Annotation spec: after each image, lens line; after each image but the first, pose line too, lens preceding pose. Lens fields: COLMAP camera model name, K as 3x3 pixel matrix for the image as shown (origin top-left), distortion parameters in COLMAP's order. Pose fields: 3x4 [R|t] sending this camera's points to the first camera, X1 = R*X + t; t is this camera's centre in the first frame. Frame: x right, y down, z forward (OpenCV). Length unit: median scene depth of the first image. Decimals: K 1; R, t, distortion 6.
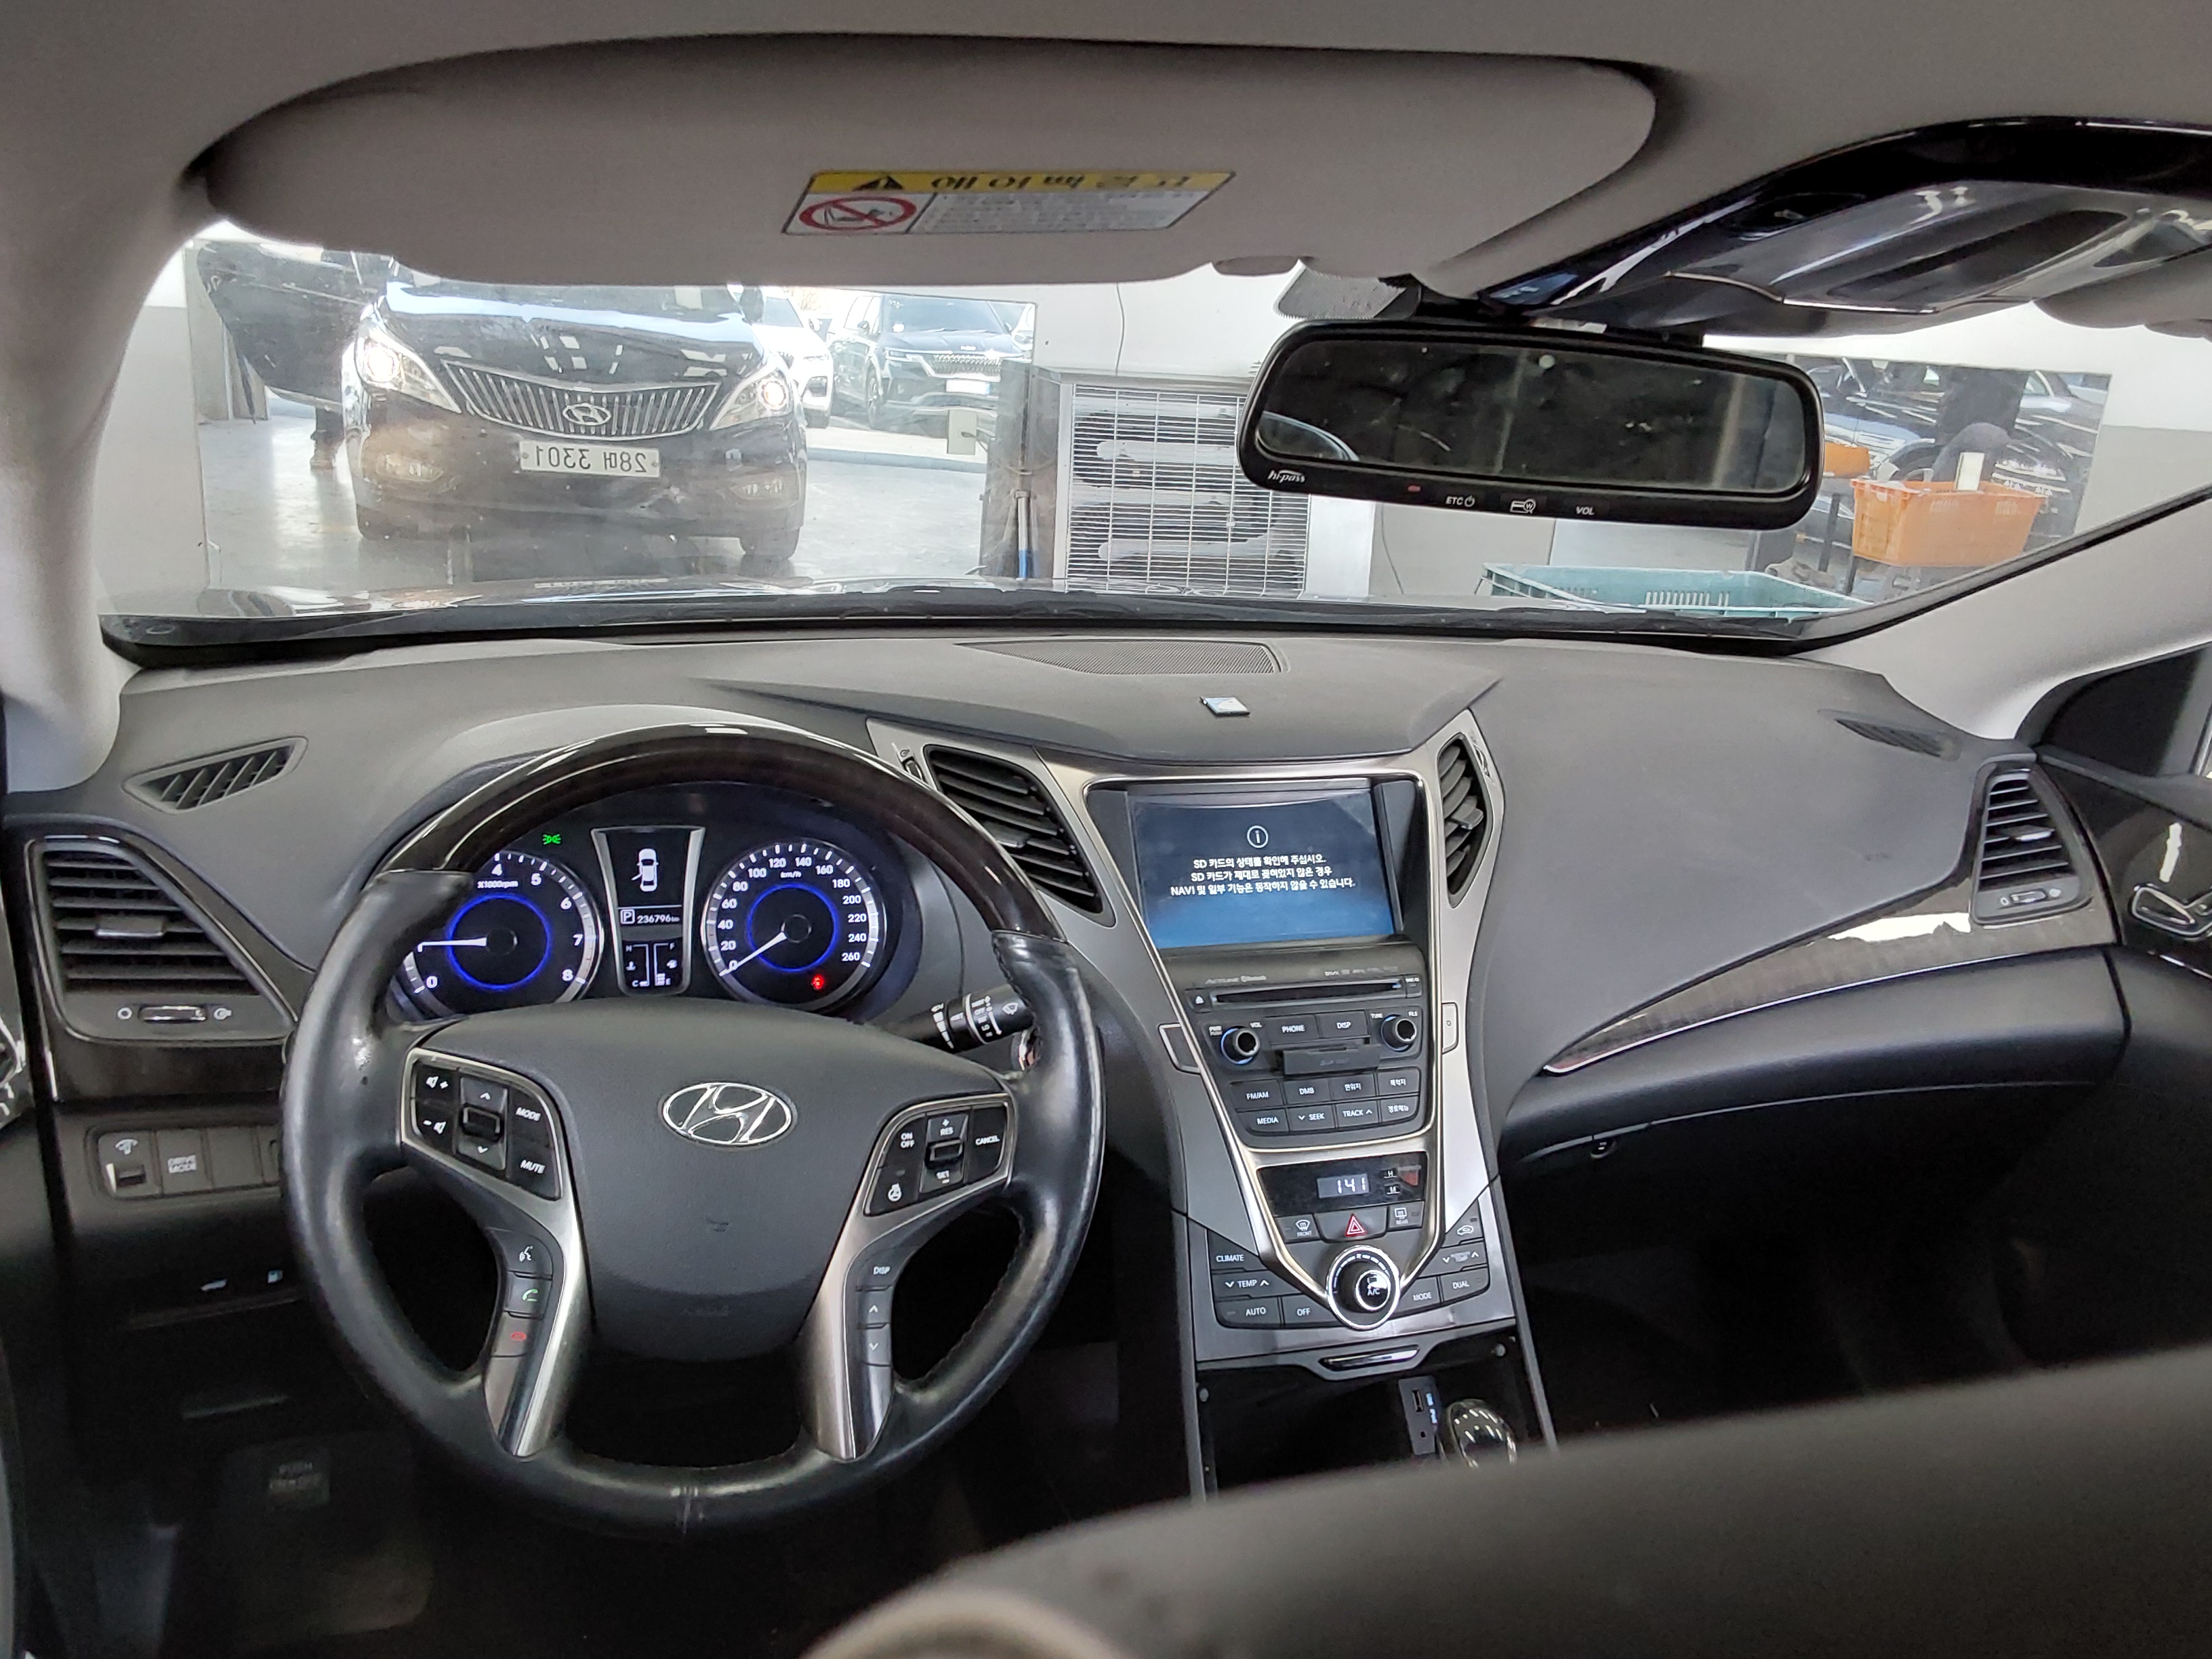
lens RADIAL K [[1780.2, 0, 1118.4], [0, 1780.2, 832.9], [0, 0, 1]] dist [0.142592, -0.222363]
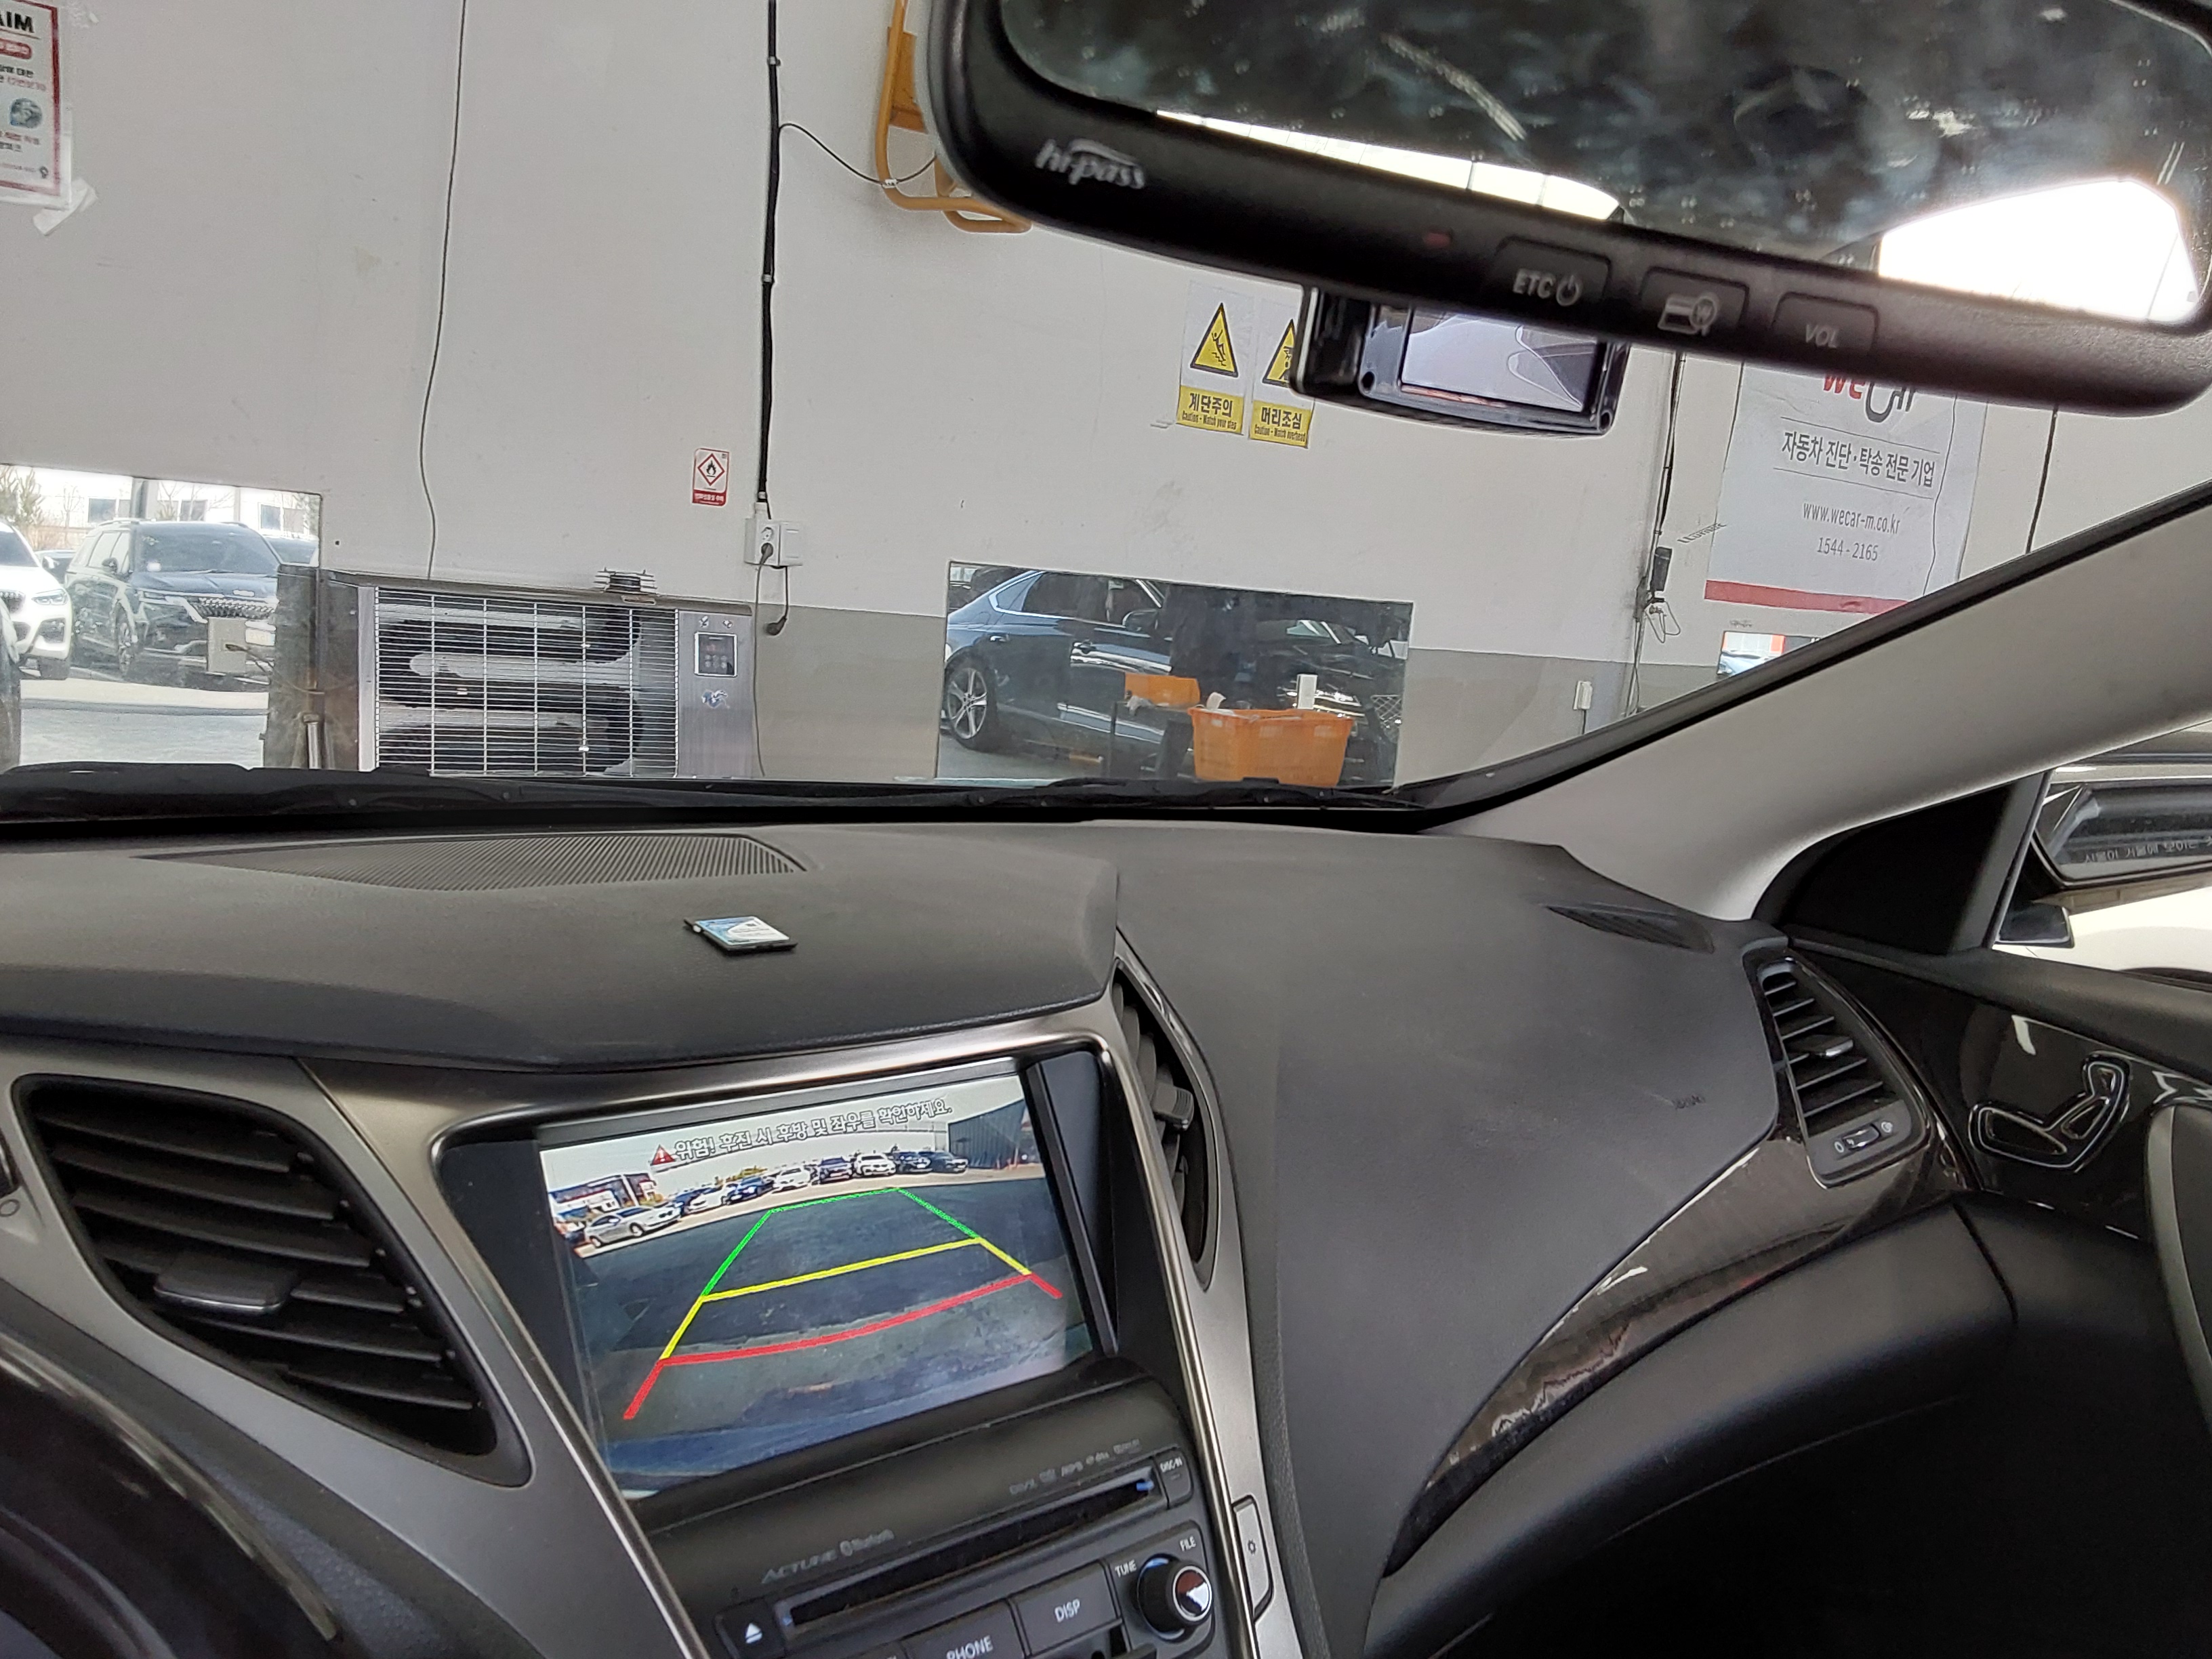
lens RADIAL K [[1780.2, 0, 1118.4], [0, 1780.2, 832.9], [0, 0, 1]] dist [0.142592, -0.222363]
pose [[0.934952, -0.048549, 0.351437, -0.012125], [0.095621, 0.988418, -0.117843, -0.026443], [-0.341645, 0.143782, 0.928765, 0.431454]]
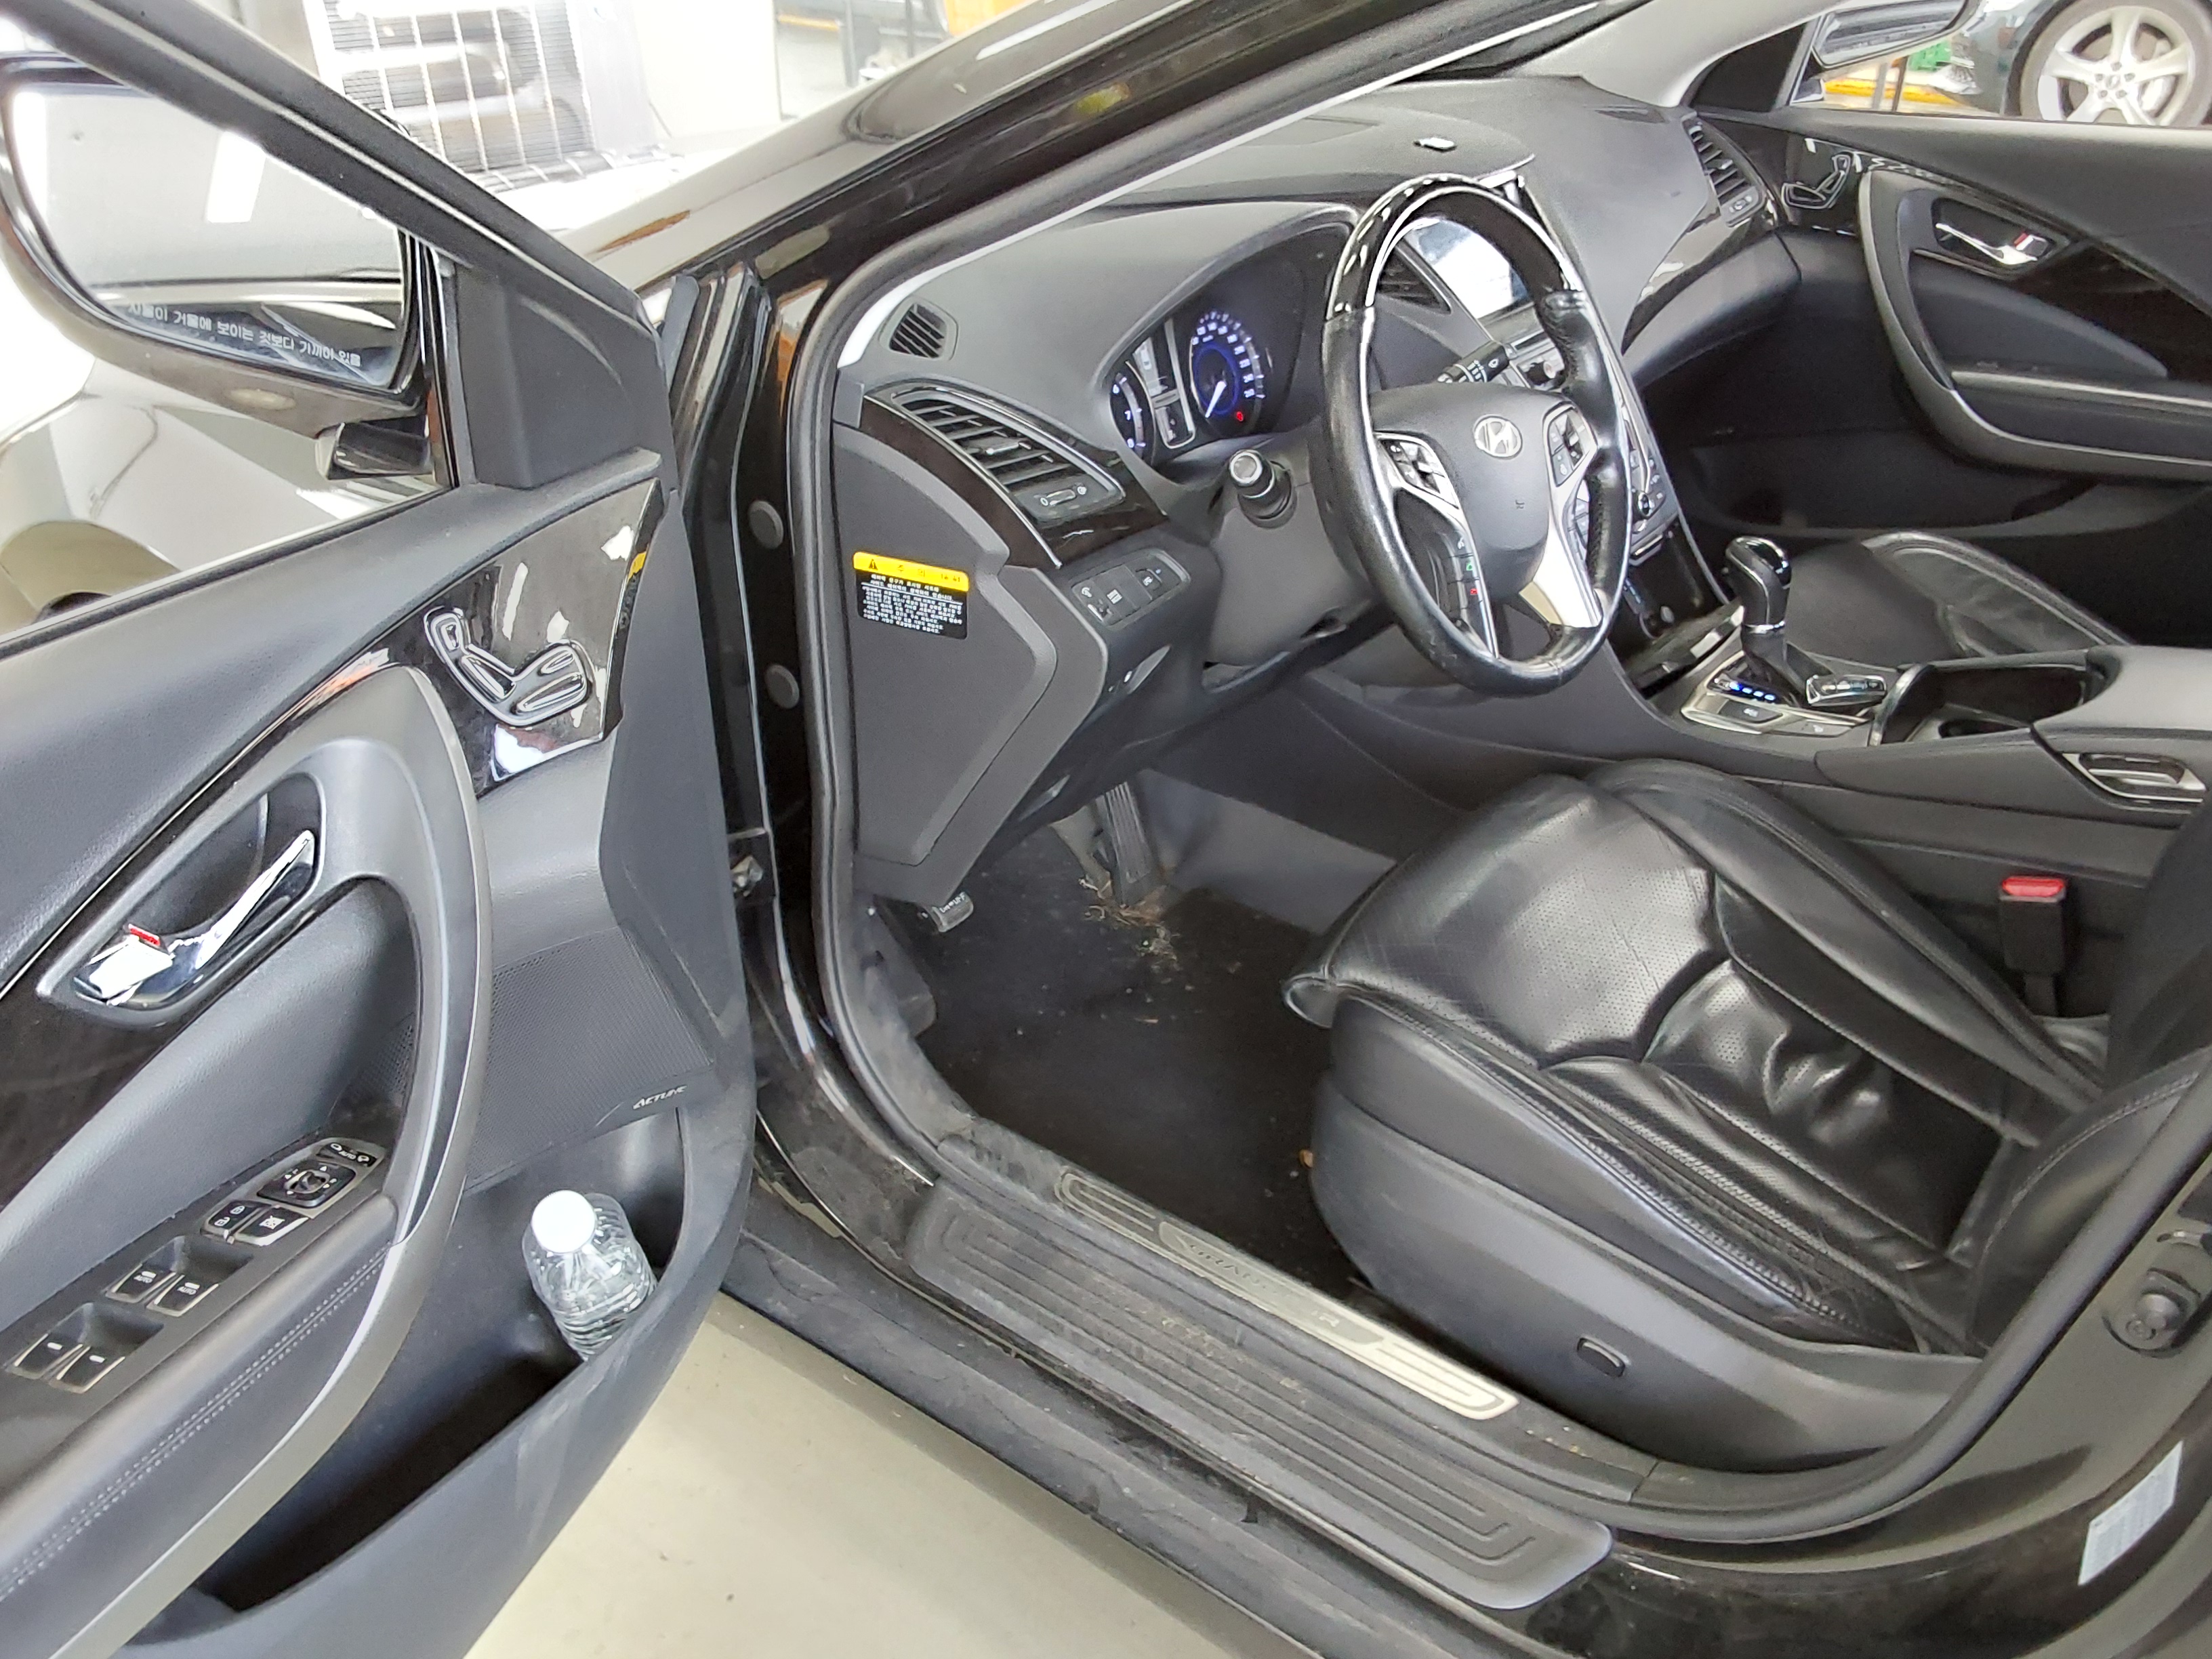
lens RADIAL K [[1780.2, 0, 1118.4], [0, 1780.2, 832.9], [0, 0, 1]] dist [0.142592, -0.222363]
pose [[0.838742, -0.330797, 0.432534, -0.788287], [0.218435, 0.932009, 0.289214, -0.029123], [-0.498797, -0.148095, 0.853973, -0.129618]]
